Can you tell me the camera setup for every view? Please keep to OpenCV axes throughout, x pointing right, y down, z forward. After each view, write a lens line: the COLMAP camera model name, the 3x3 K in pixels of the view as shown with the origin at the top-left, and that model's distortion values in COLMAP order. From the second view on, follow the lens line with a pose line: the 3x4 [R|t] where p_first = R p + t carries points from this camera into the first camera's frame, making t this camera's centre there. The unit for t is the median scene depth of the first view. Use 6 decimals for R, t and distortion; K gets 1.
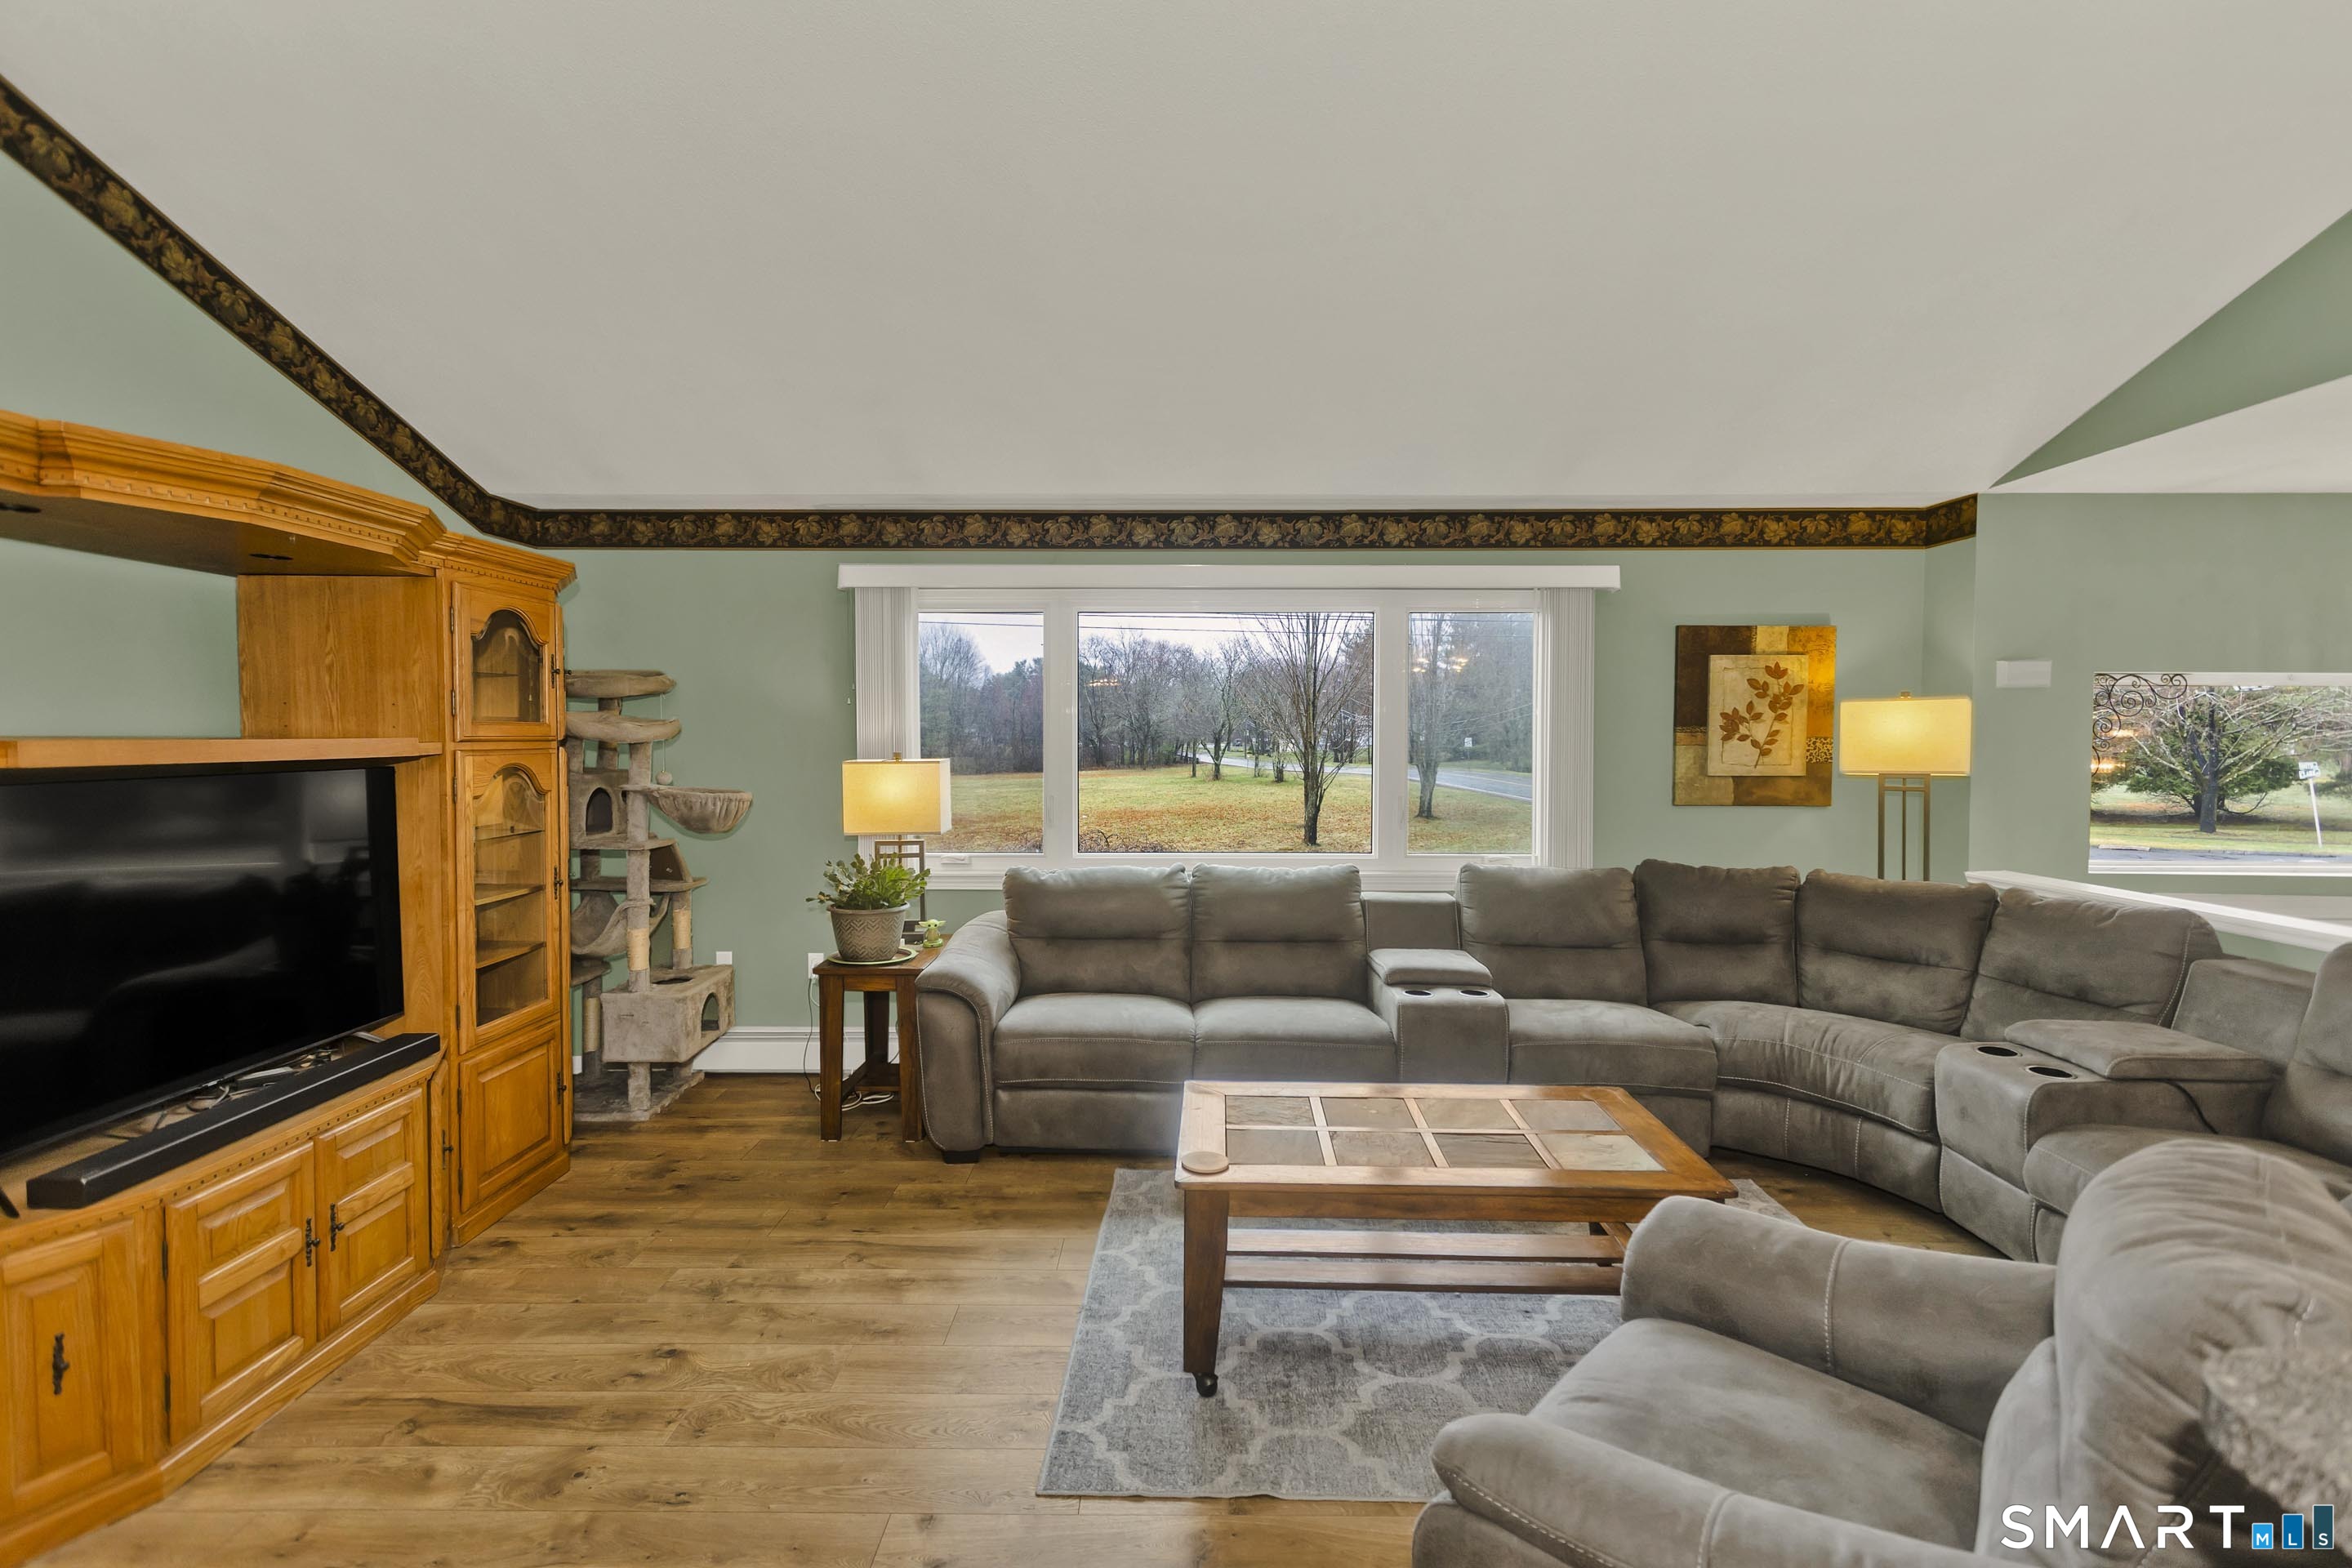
lens RADIAL K [[1103.0, 0, 1179.3], [0, 1103.0, 778.3], [0, 0, 1]] dist [0.003778, 0.000525]
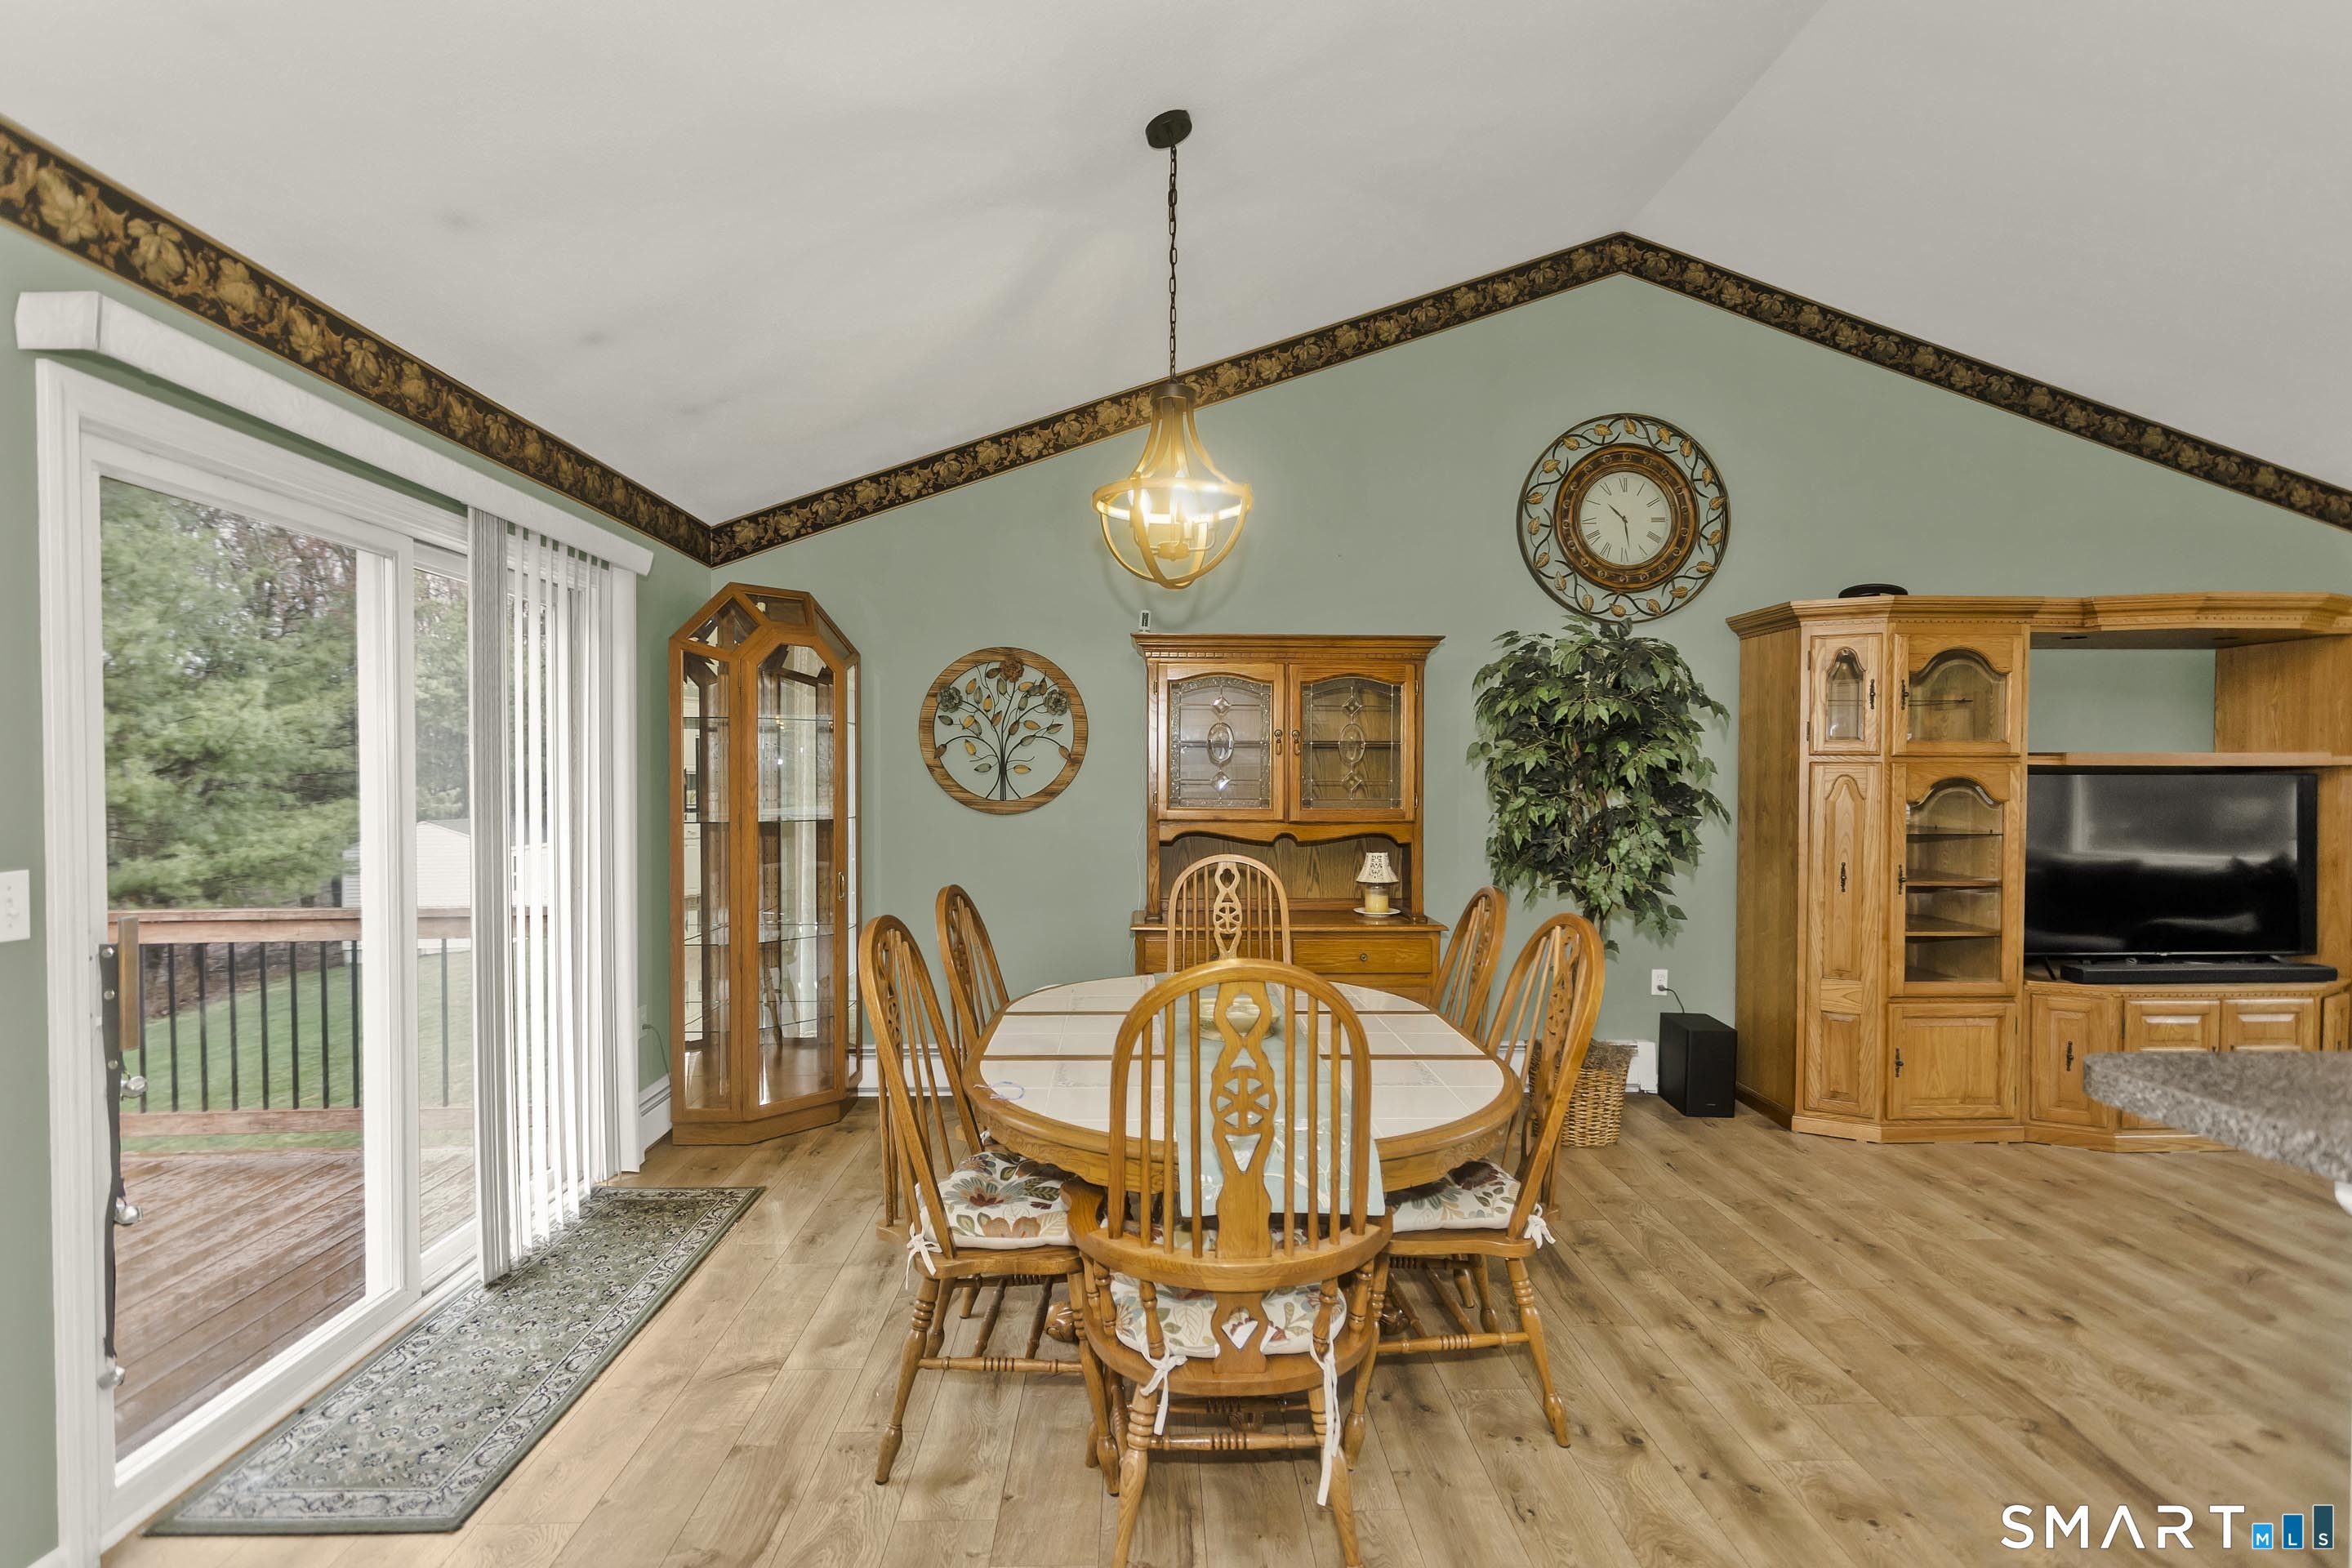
lens RADIAL K [[1105.7, 0, 1178.1], [0, 1105.7, 788.7], [0, 0, 1]] dist [0.000327, 0.000758]
pose [[0.040096, 0.013224, -0.999108, 0.442259], [-0.042689, 0.999022, 0.011510, 0.037723], [0.998284, 0.042190, 0.040621, -0.344627]]
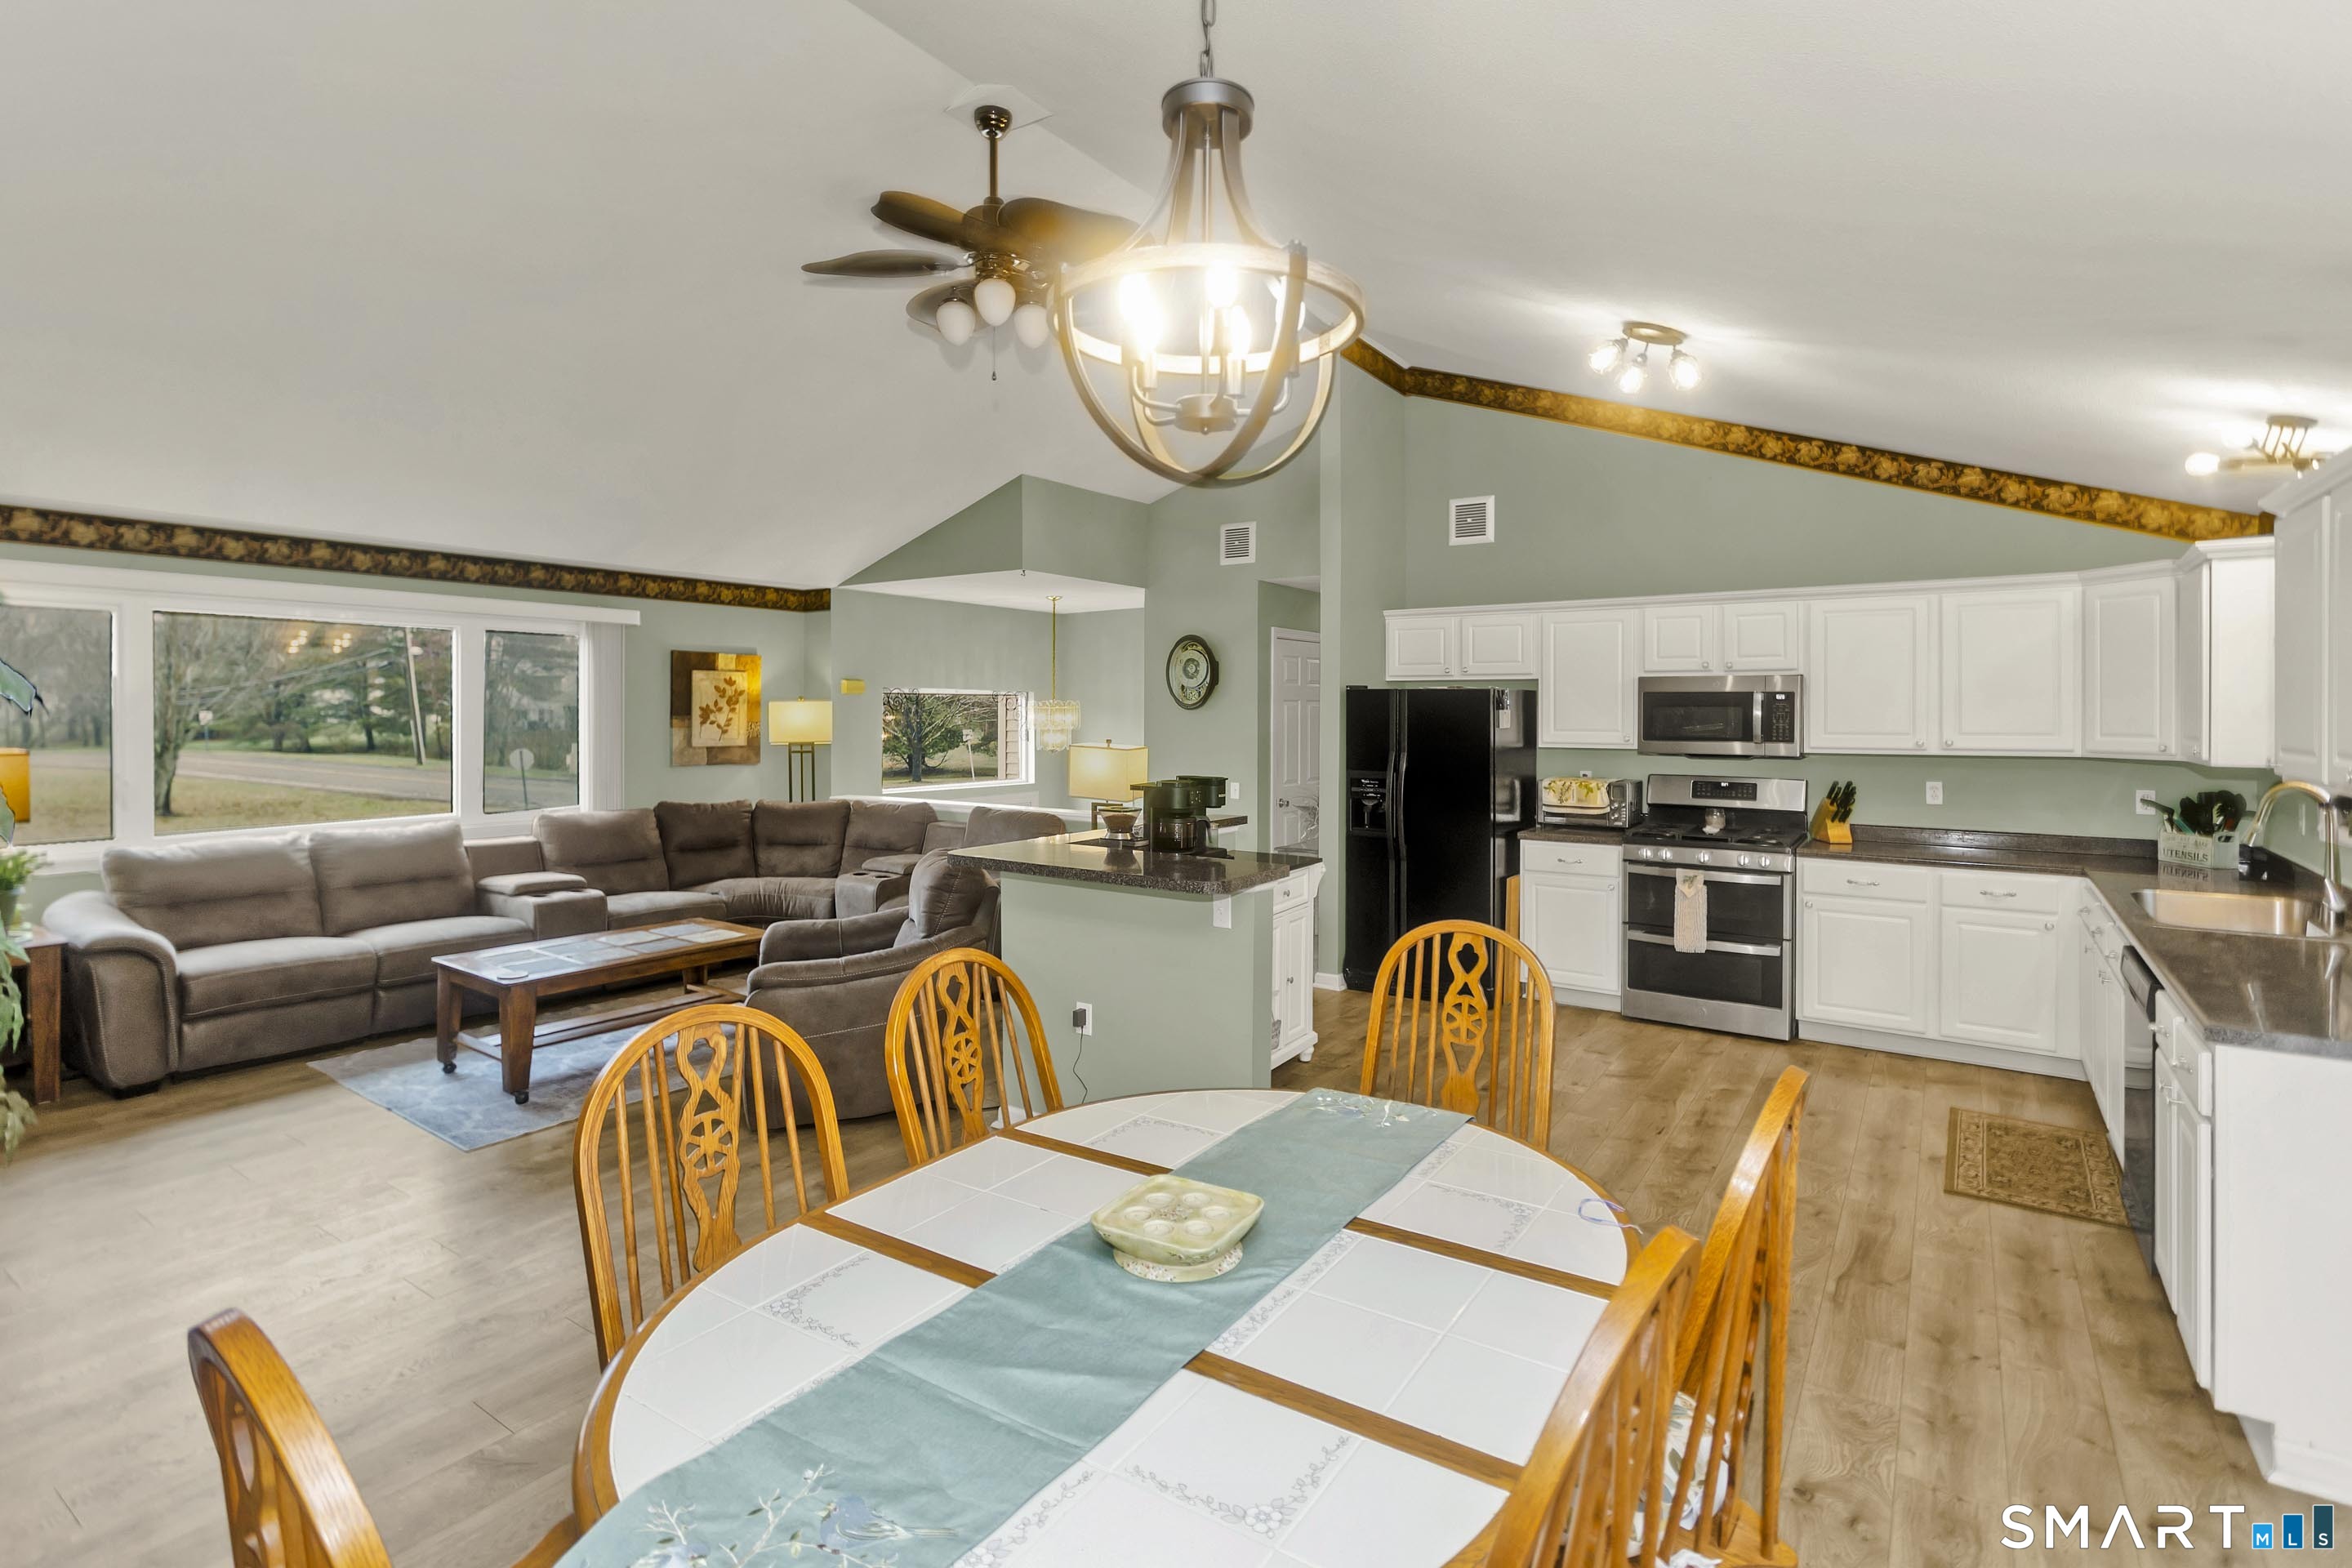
lens RADIAL K [[1133.6, 0, 1185.1], [0, 1133.6, 715.2], [0, 0, 1]] dist [0.004429, 0.001112]
pose [[0.553824, -0.002257, 0.832631, -0.506342], [0.029598, 0.999418, -0.016977, 0.000471], [-0.832108, 0.034046, 0.553568, -0.507433]]
